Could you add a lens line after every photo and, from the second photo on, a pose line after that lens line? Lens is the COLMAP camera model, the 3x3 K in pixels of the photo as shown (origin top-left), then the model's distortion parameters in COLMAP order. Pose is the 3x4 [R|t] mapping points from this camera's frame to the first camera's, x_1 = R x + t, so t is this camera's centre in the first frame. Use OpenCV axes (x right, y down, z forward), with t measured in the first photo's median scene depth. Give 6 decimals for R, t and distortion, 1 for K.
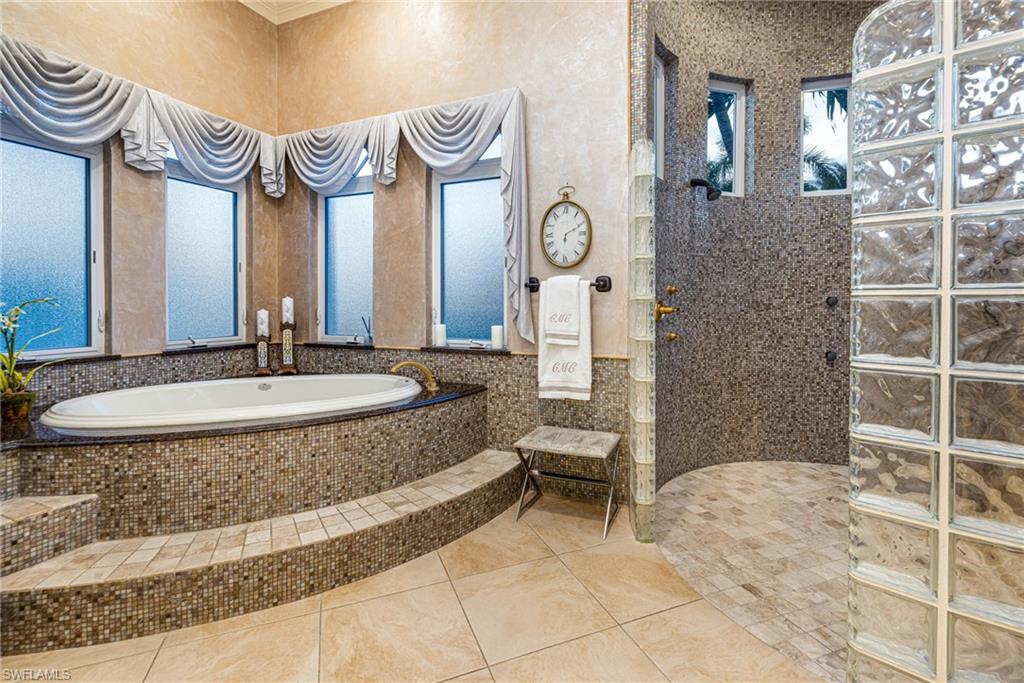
lens RADIAL K [[446.2, 0, 516.9], [0, 446.2, 309.4], [0, 0, 1]] dist [-0.001526, 0.000574]
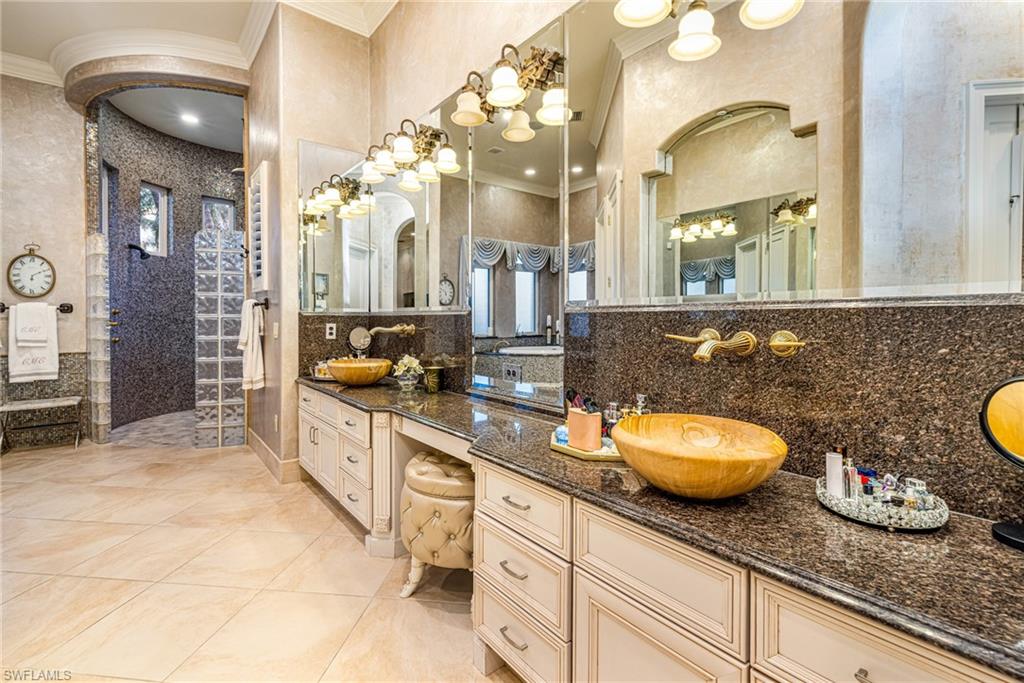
lens RADIAL K [[446.2, 0, 509.9], [0, 446.2, 325.5], [0, 0, 1]] dist [-0.001526, 0.000574]
pose [[0.457254, -0.010400, 0.889276, -0.509069], [0.005401, 0.999946, 0.008917, 0.000275], [-0.889320, 0.000726, 0.457285, -1.179722]]
